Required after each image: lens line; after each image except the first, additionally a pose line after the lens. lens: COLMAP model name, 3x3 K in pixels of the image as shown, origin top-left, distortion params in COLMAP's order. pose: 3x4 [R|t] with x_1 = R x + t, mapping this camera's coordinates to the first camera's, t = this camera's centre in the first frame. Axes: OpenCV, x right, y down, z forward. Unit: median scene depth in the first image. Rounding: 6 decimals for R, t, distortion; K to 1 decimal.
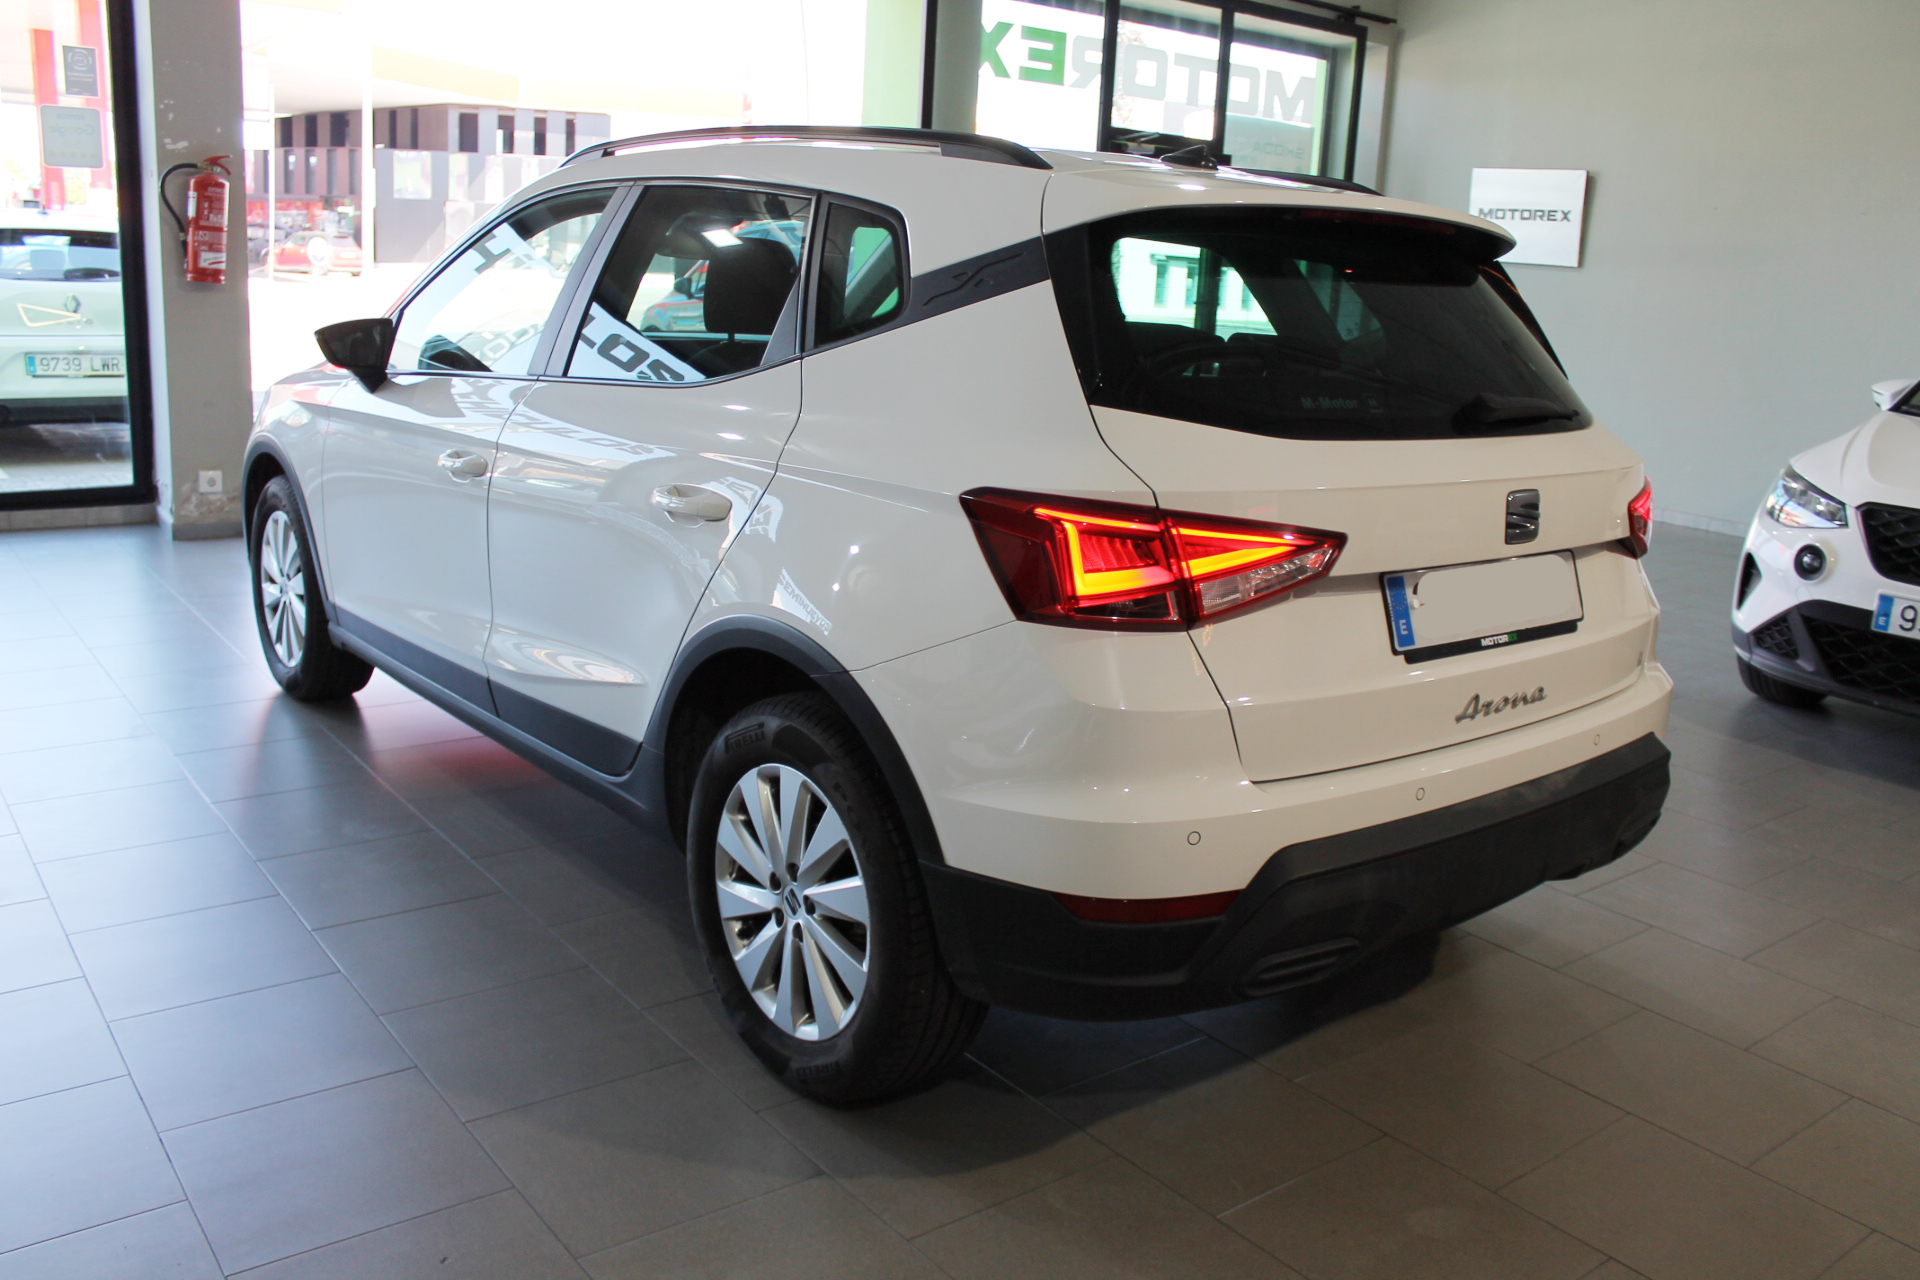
lens RADIAL K [[1612.1, 0, 970.0], [0, 1612.1, 651.3], [0, 0, 1]] dist [-0.164590, 0.141442]
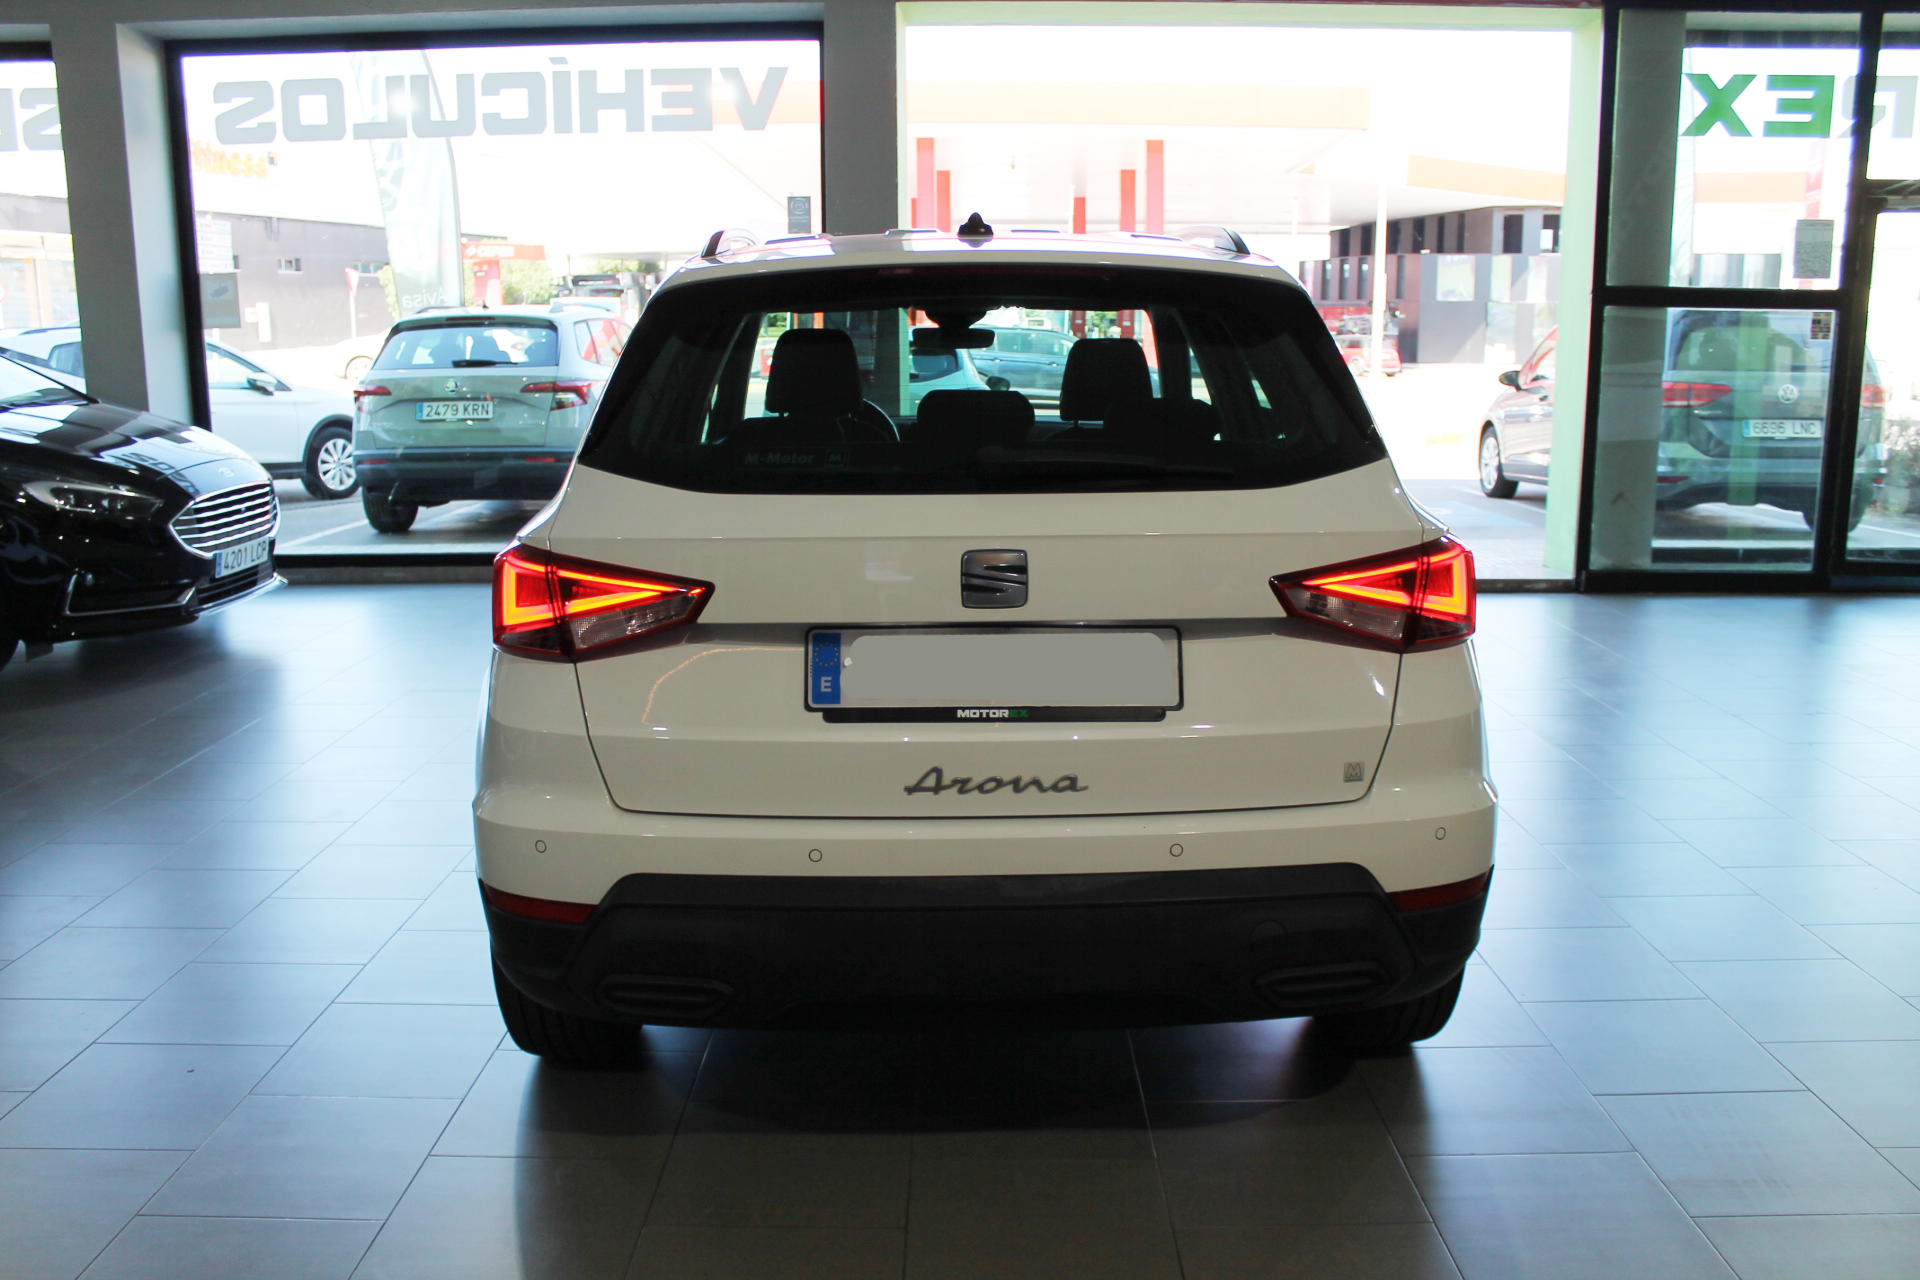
lens RADIAL K [[1612.1, 0, 949.4], [0, 1612.1, 650.4], [0, 0, 1]] dist [-0.164590, 0.141442]
pose [[0.782941, 0.065582, -0.618630, 0.342079], [-0.104354, 0.994182, -0.026676, -0.006301], [0.613282, 0.085442, 0.785230, 0.096251]]
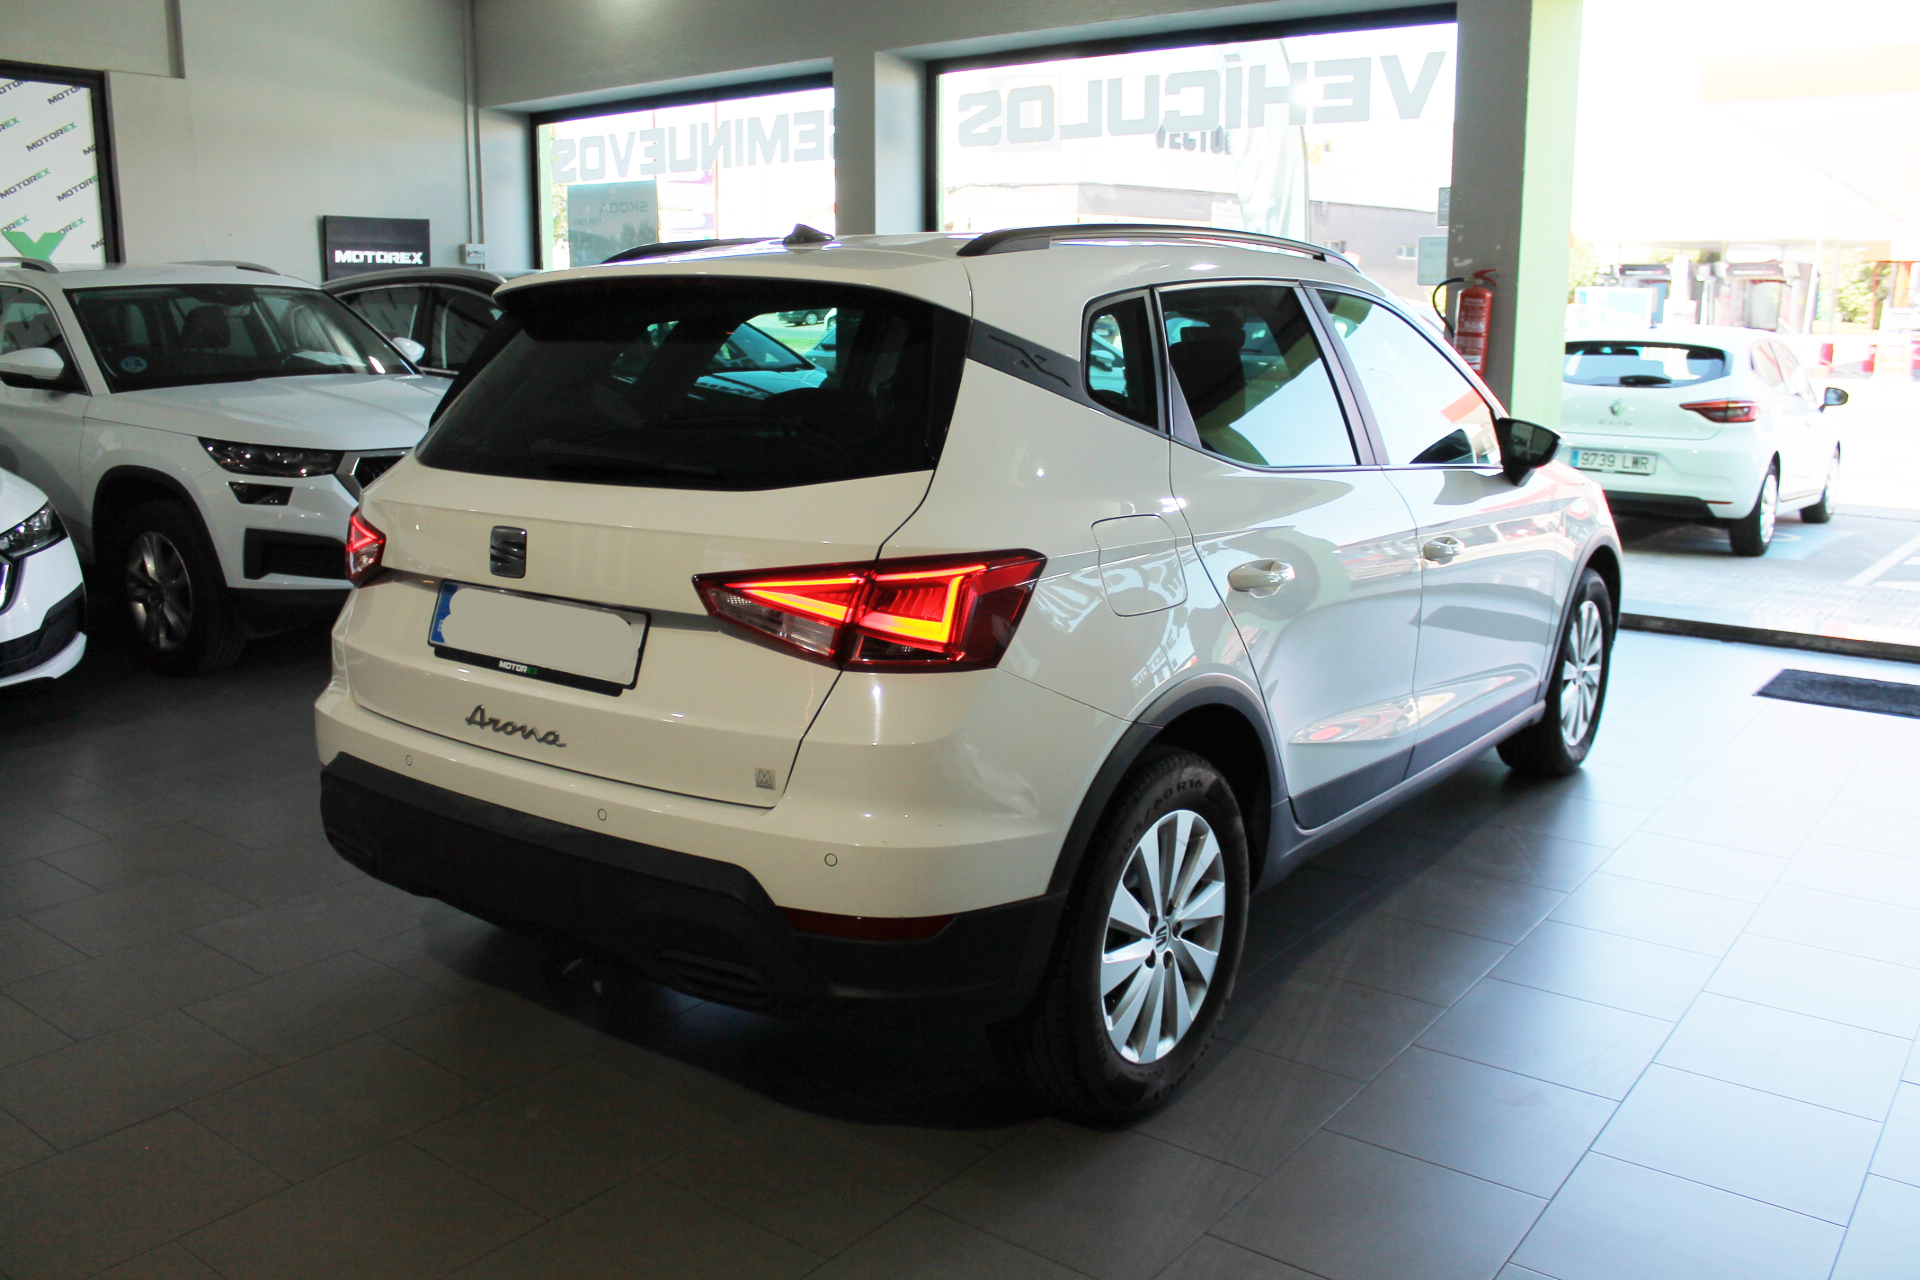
lens RADIAL K [[1612.1, 0, 955.6], [0, 1612.1, 655.1], [0, 0, 1]] dist [-0.164590, 0.141442]
pose [[0.244325, 0.149209, -0.958145, 0.550858], [-0.223350, 0.970183, 0.094130, -0.070192], [0.943621, 0.191004, 0.270366, 0.379689]]
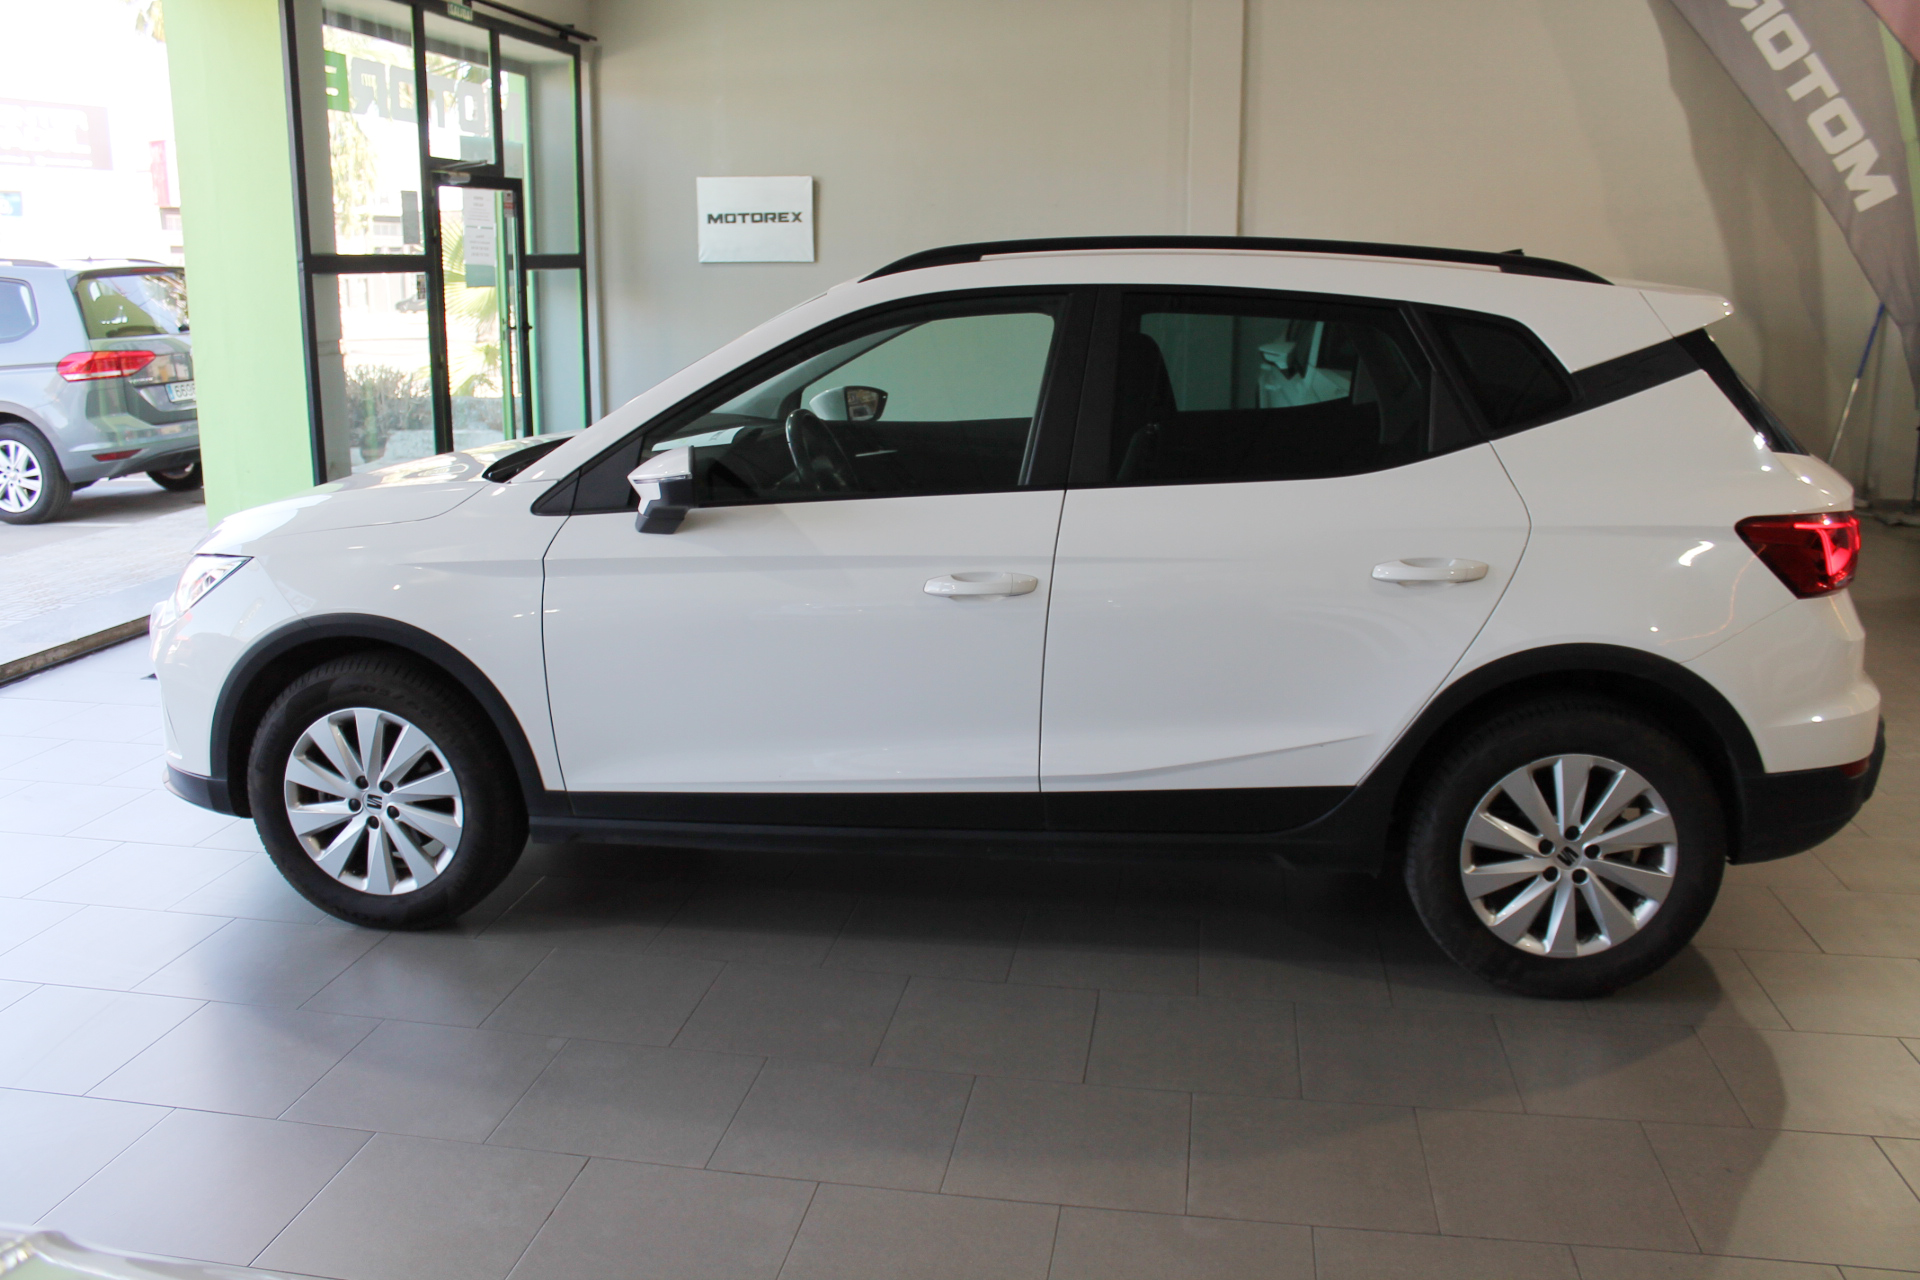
lens RADIAL K [[1612.1, 0, 964.7], [0, 1612.1, 636.2], [0, 0, 1]] dist [-0.164590, 0.141442]
pose [[0.731285, -0.206525, 0.650054, -0.516195], [0.201607, 0.975922, 0.083254, -0.091078], [-0.651595, 0.070173, 0.755314, 0.139909]]
